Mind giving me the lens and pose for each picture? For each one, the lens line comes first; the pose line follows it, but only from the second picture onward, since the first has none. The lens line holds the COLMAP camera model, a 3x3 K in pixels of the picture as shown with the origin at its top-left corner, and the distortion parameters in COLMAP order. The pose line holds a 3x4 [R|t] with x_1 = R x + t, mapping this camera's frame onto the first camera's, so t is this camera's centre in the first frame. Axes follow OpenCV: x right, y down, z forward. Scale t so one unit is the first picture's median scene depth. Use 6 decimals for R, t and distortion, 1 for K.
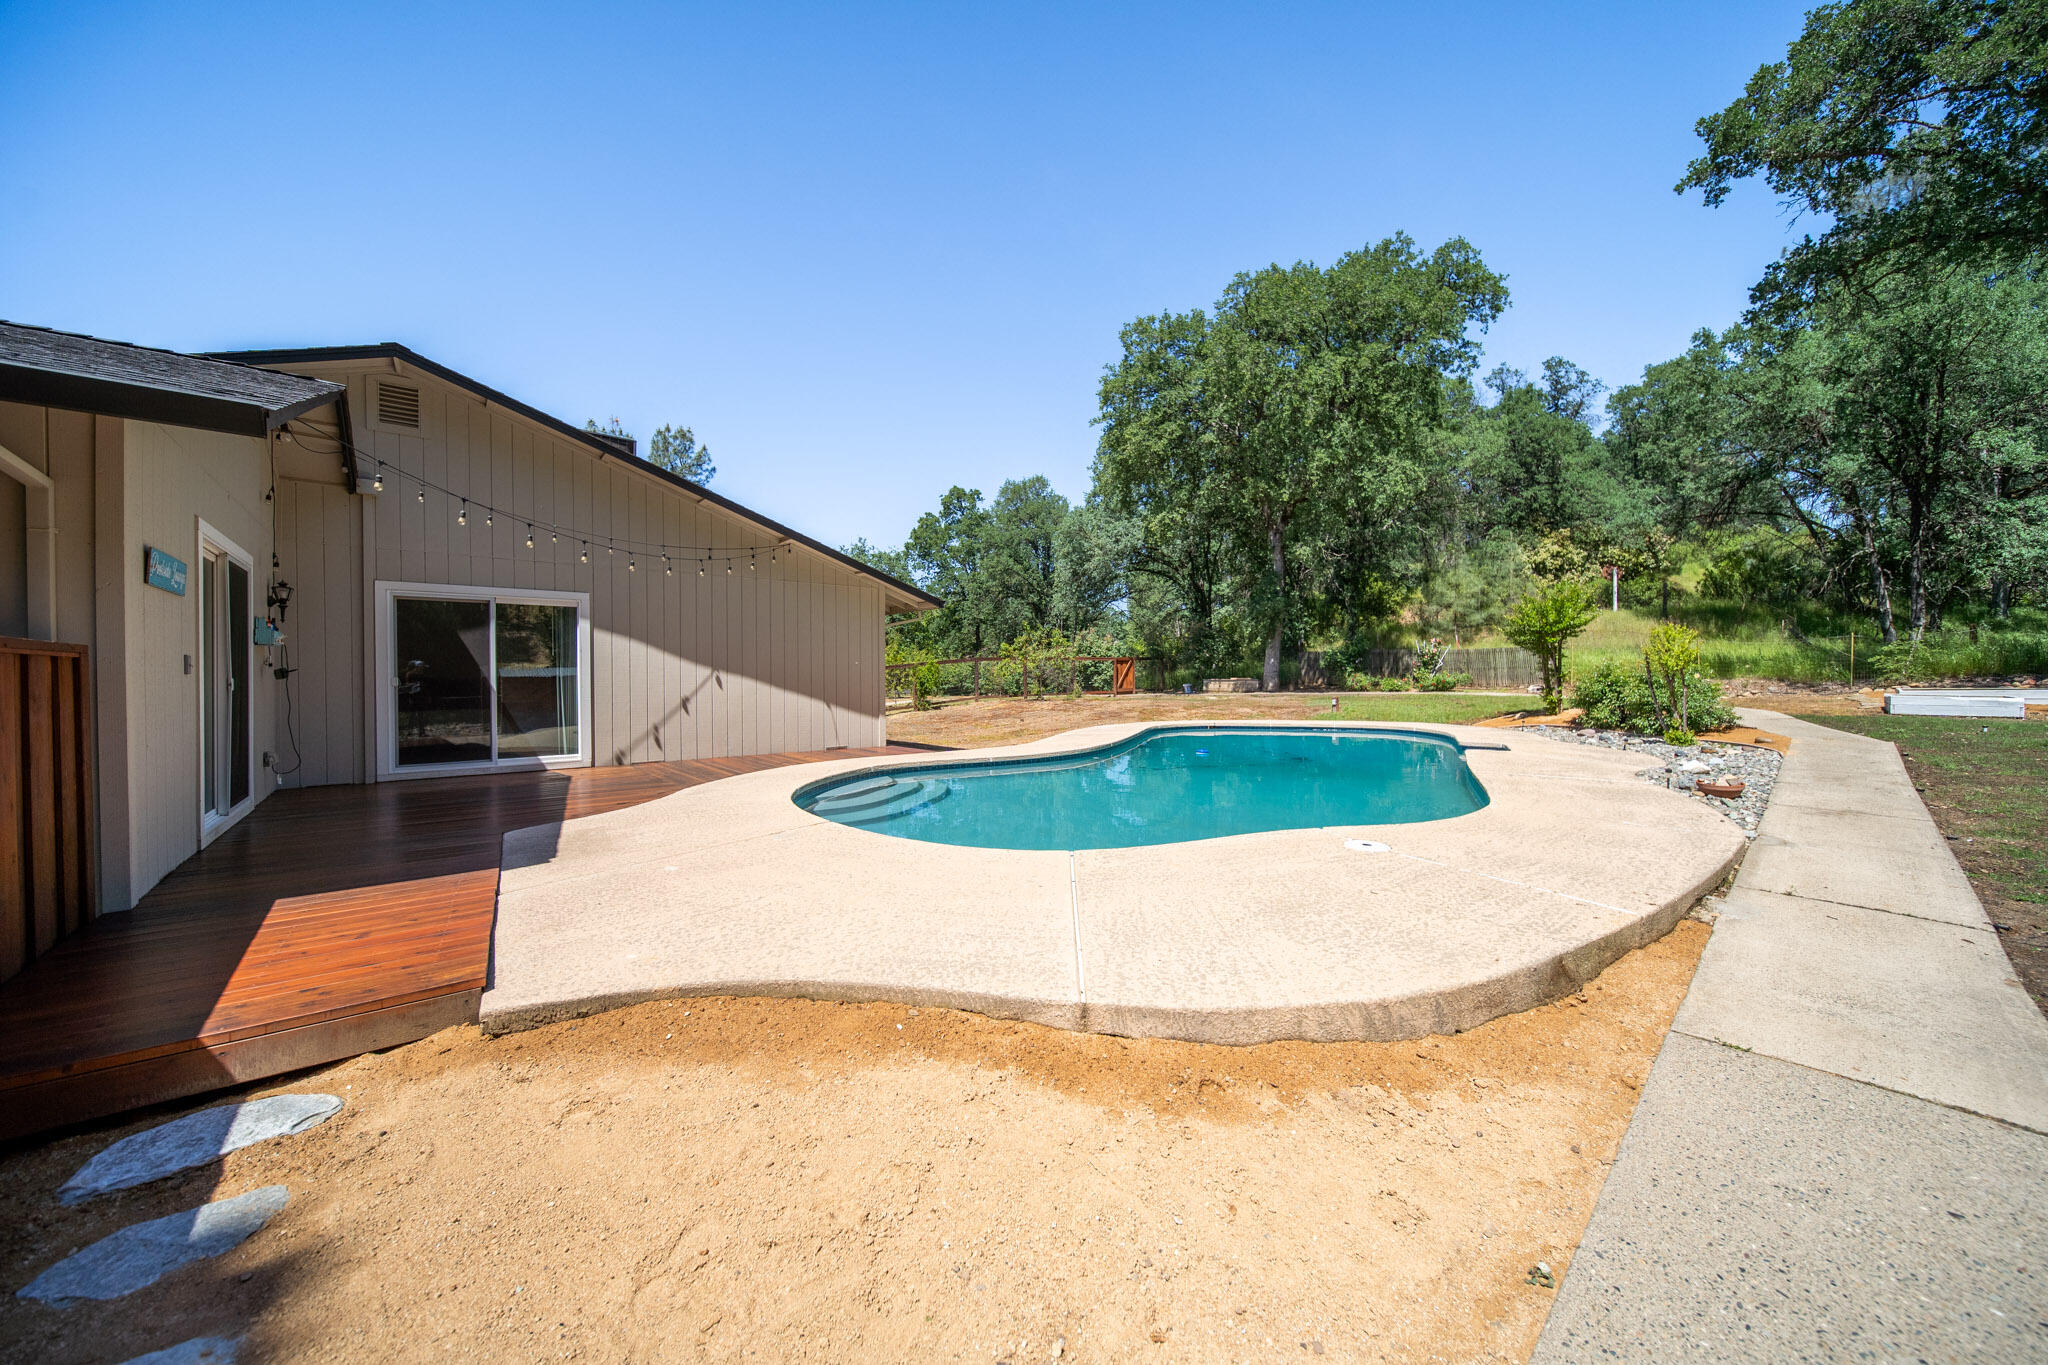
lens RADIAL K [[735.1, 0, 1024.0], [0, 735.1, 682.5], [0, 0, 1]] dist [-0.002335, -0.000333]
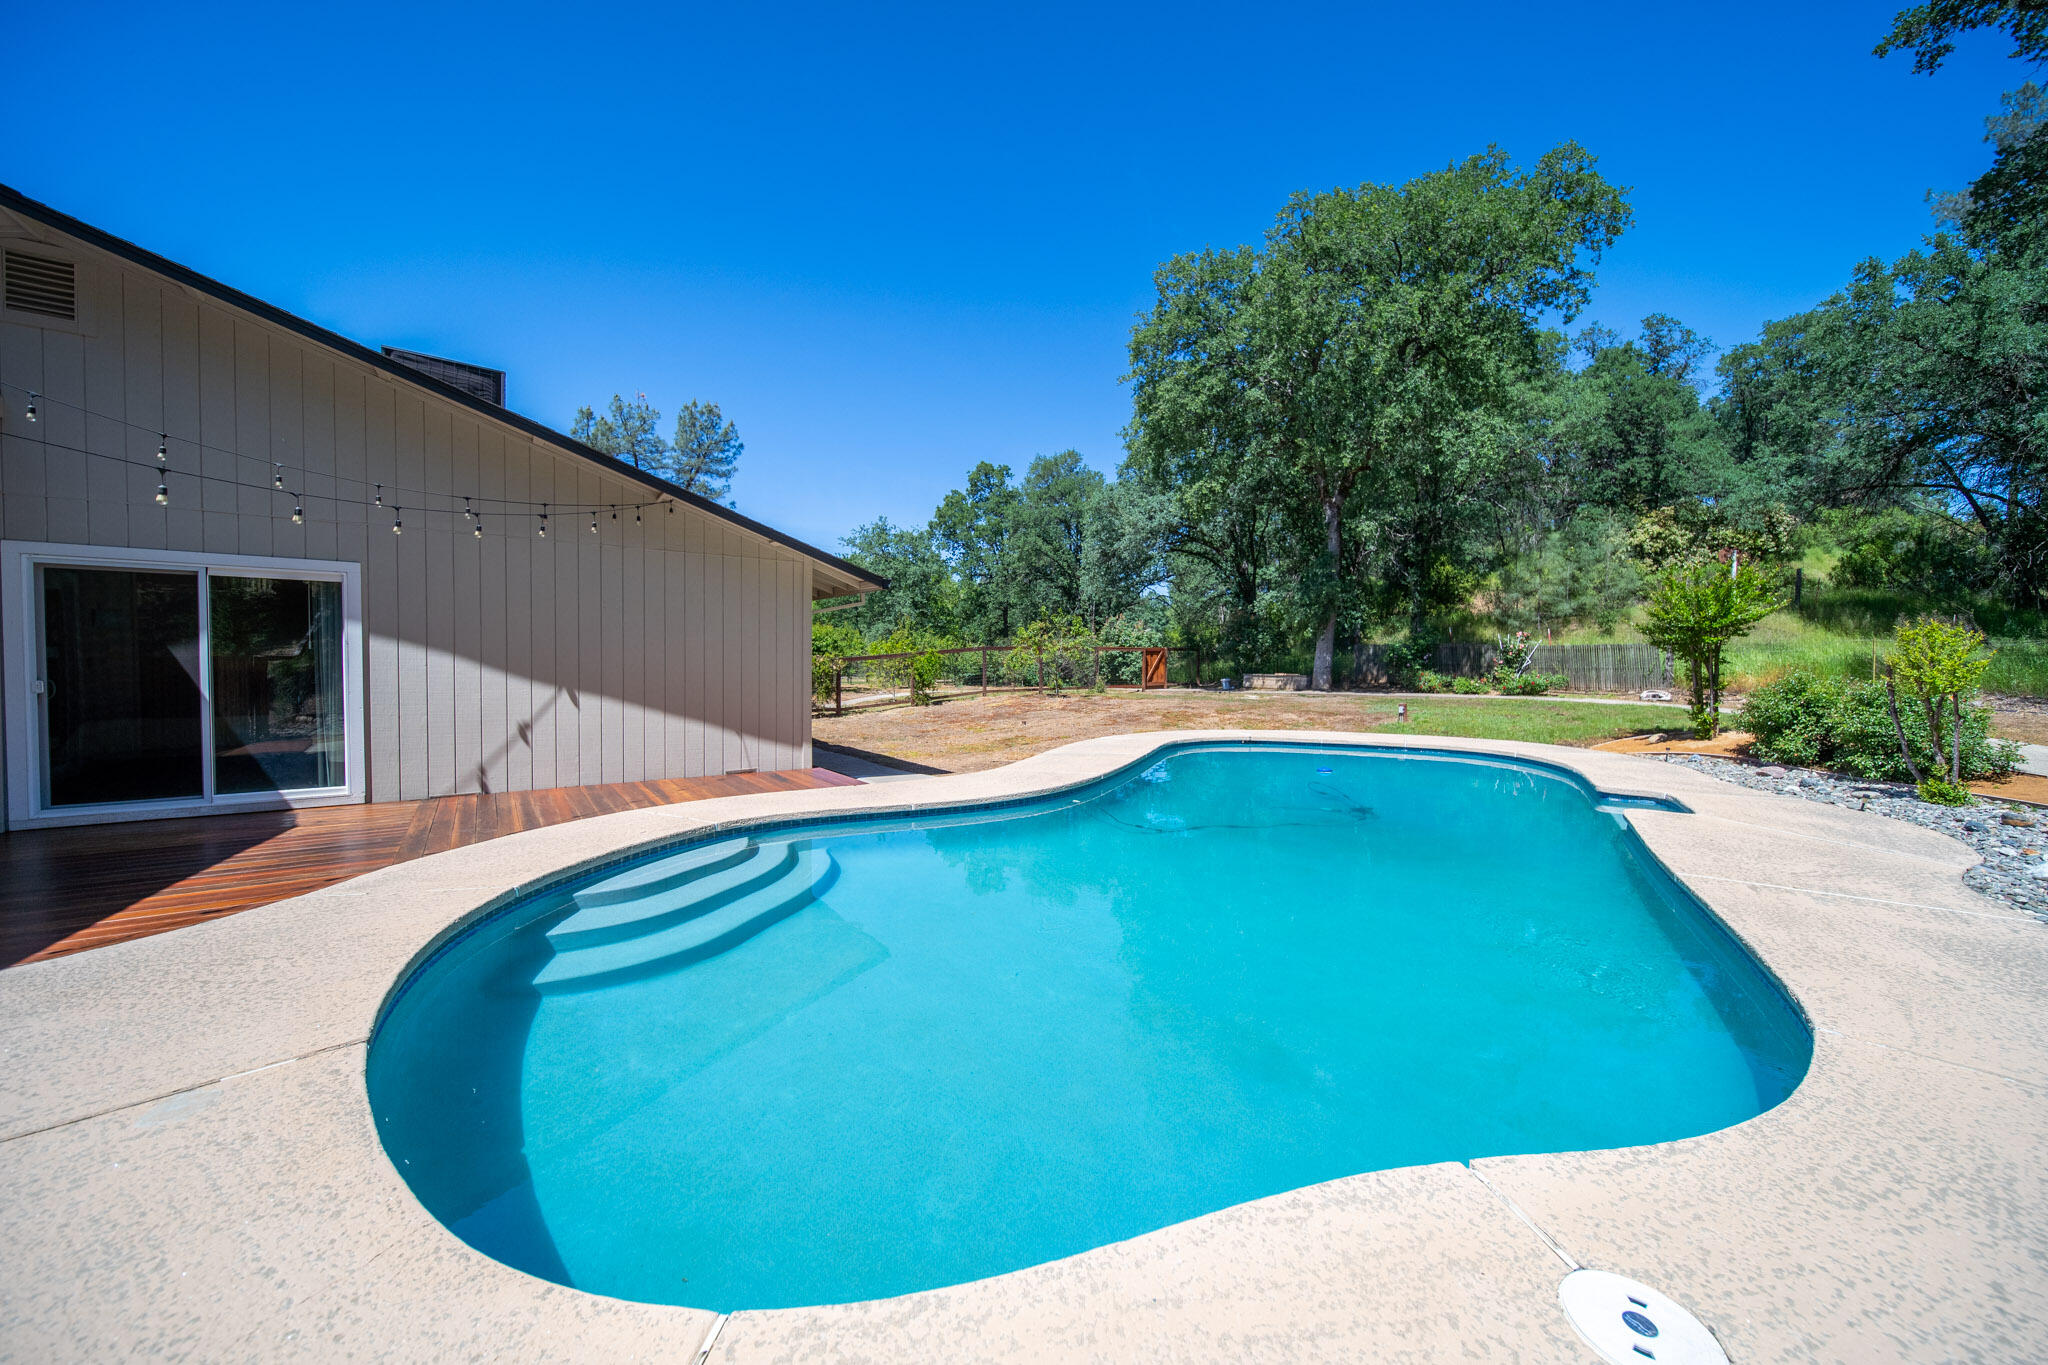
lens RADIAL K [[735.1, 0, 1024.0], [0, 735.1, 682.5], [0, 0, 1]] dist [-0.002335, -0.000333]
pose [[0.998170, 0.016245, -0.058249, 0.034034], [-0.014983, 0.999645, 0.022029, -0.010543], [0.058586, -0.021116, 0.998059, 0.109891]]
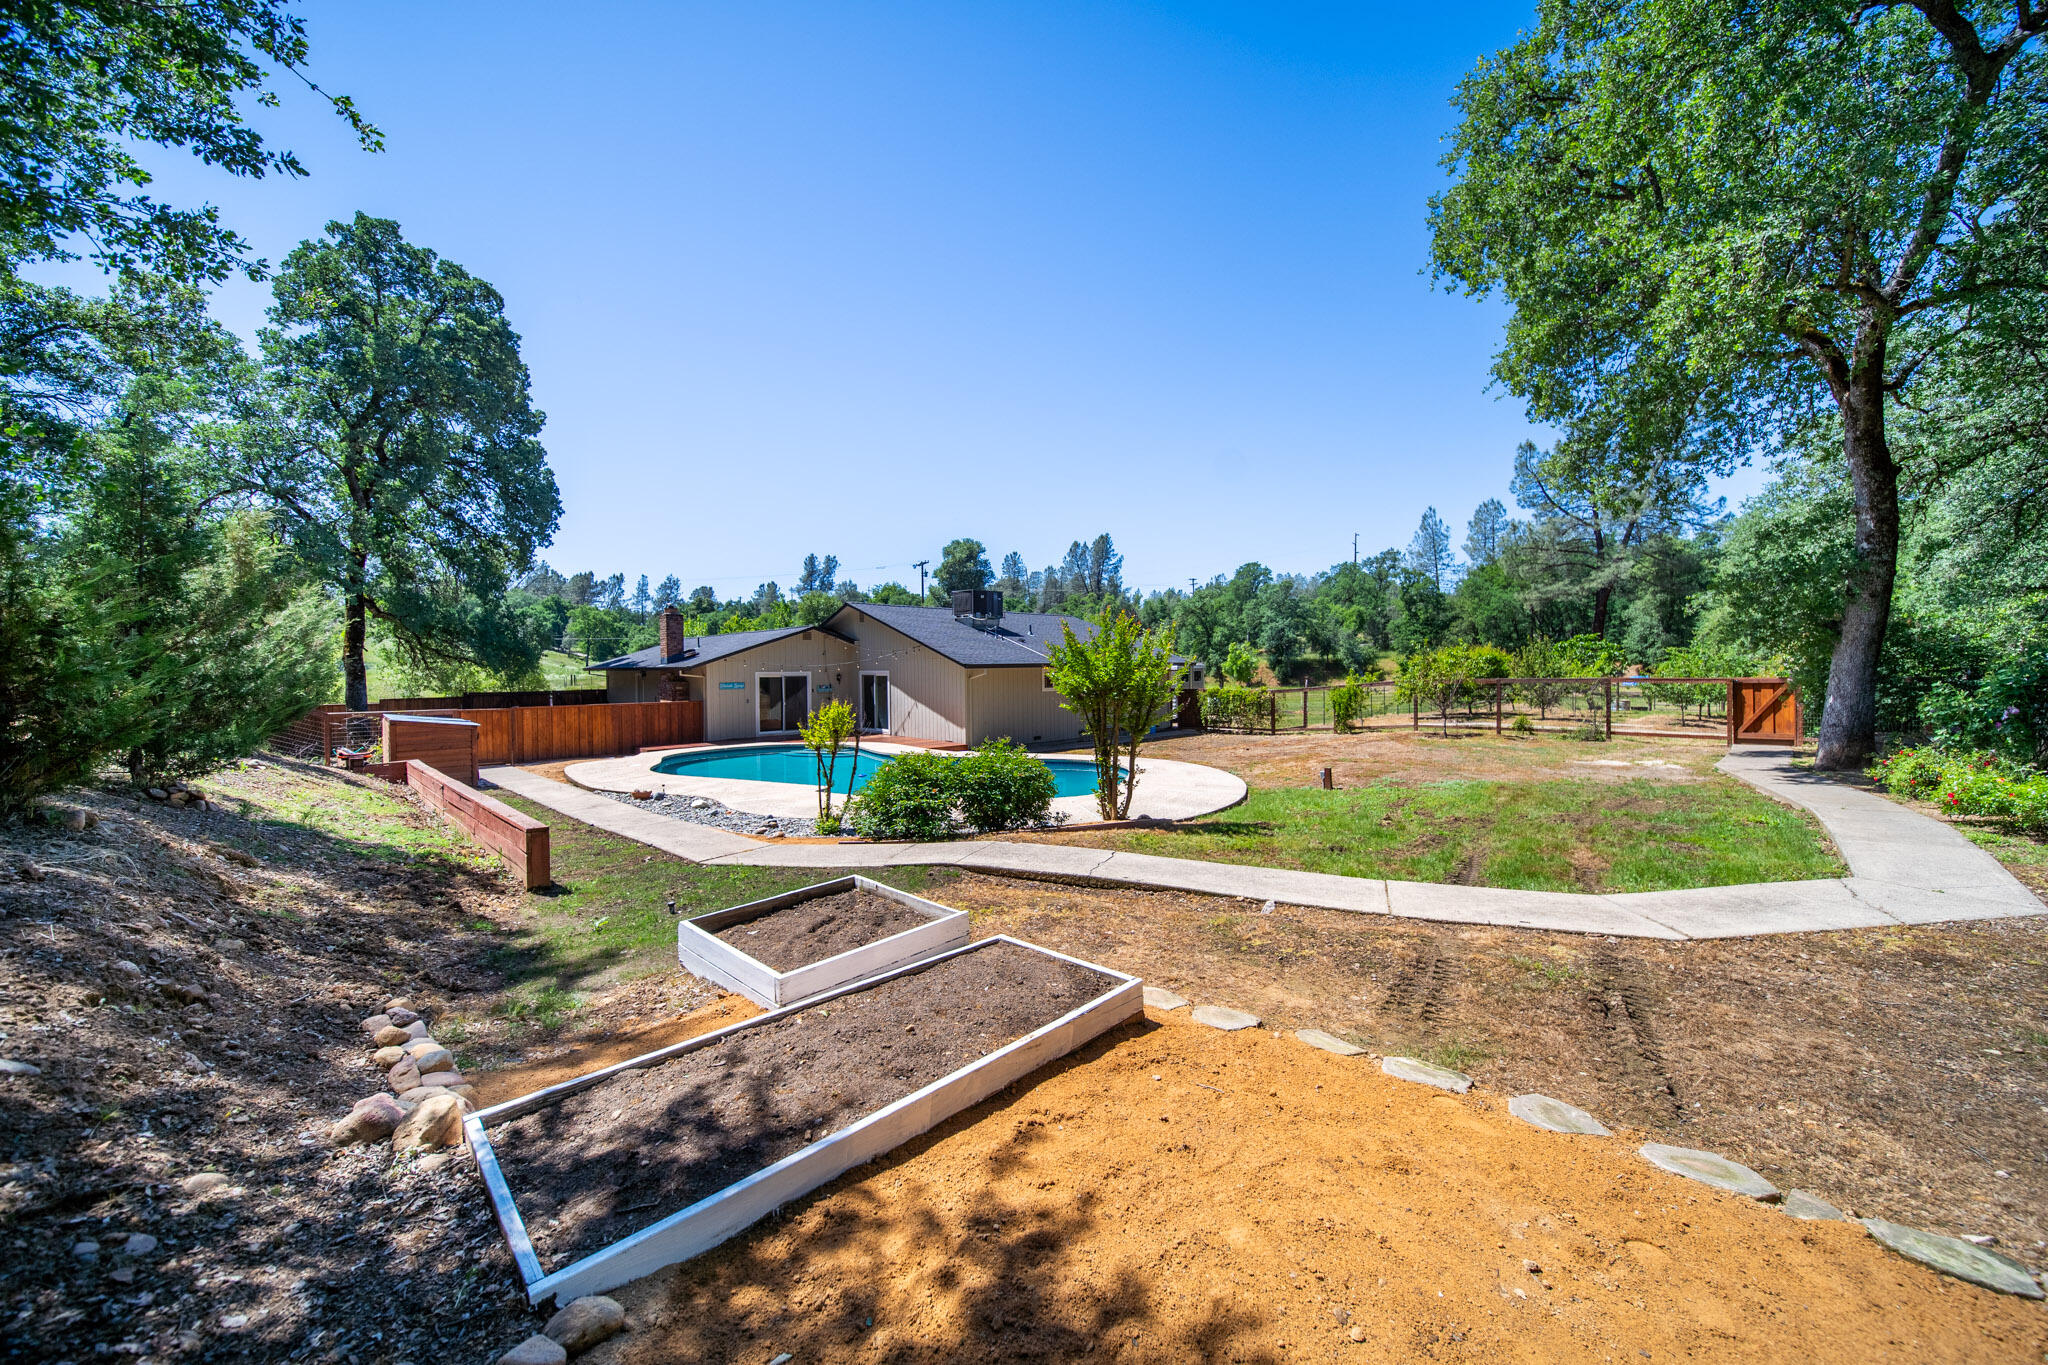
lens RADIAL K [[735.1, 0, 1024.0], [0, 735.1, 682.5], [0, 0, 1]] dist [-0.002335, -0.000333]
pose [[0.070303, 0.033857, -0.996951, 0.757359], [0.001698, 0.999418, 0.034061, -0.058360], [0.997524, -0.004087, 0.070205, 0.451351]]
